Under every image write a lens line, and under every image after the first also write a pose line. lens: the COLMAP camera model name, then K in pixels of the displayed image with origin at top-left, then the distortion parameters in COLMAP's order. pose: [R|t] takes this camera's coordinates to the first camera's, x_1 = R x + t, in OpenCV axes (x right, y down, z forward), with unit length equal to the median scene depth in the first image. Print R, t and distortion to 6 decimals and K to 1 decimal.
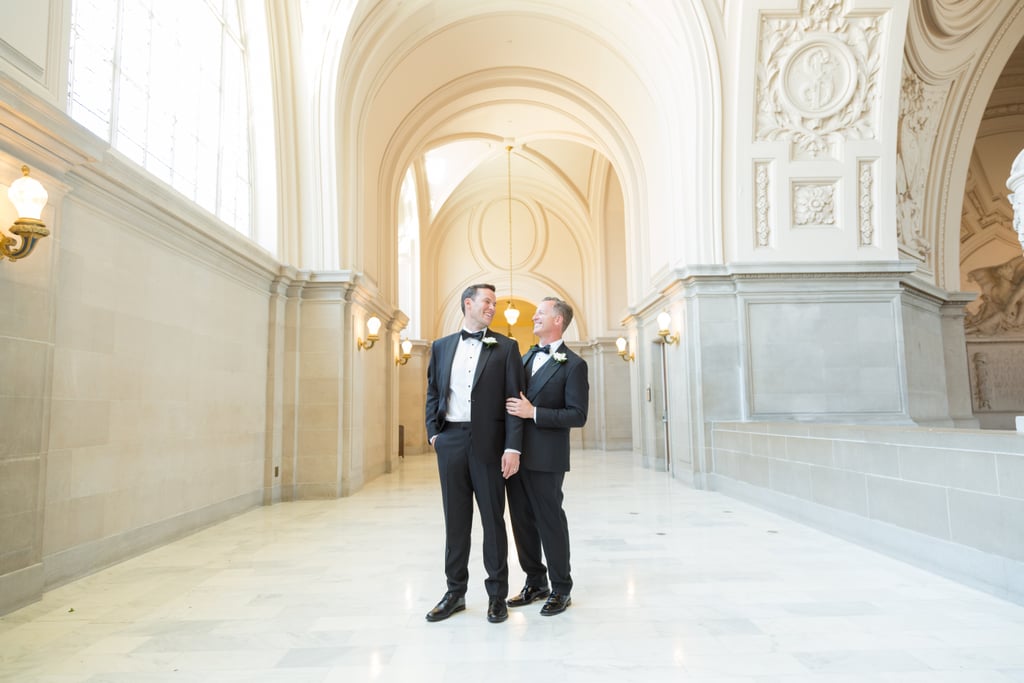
lens RADIAL K [[554.5, 0, 509.2], [0, 554.5, 353.9], [0, 0, 1]] dist [0.001227, -0.001165]
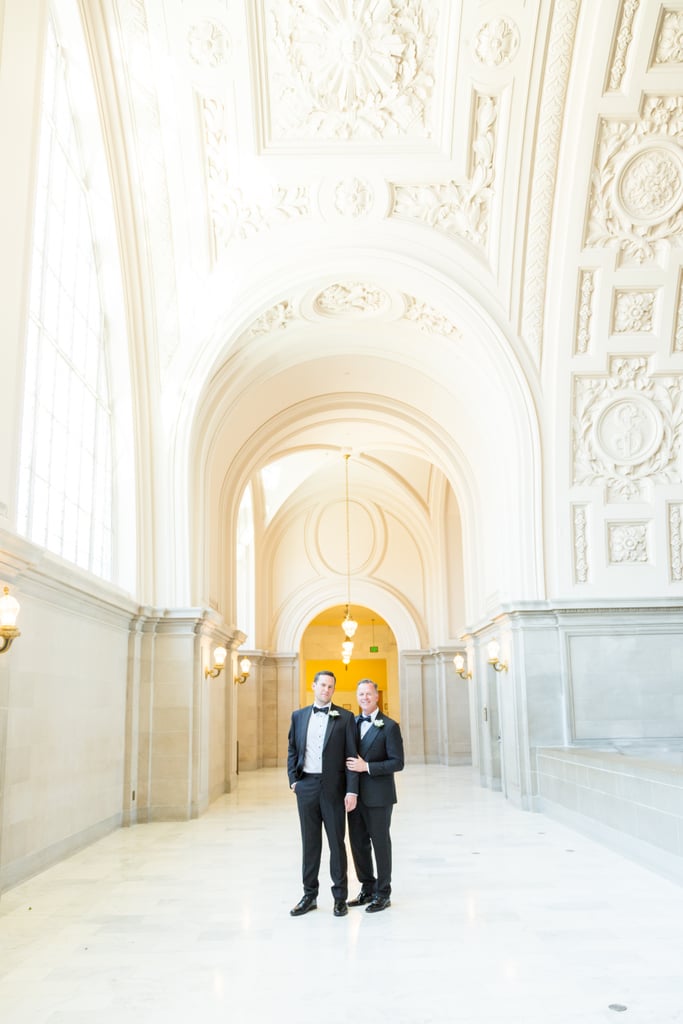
lens RADIAL K [[813.5, 0, 342.2], [0, 813.5, 538.9], [0, 0, 1]] dist [-0.028825, -0.000343]
pose [[0.999986, -0.002885, -0.004369, -0.002559], [0.002624, 0.998280, -0.058562, -0.189273], [0.004530, 0.058550, 0.998274, -0.590789]]
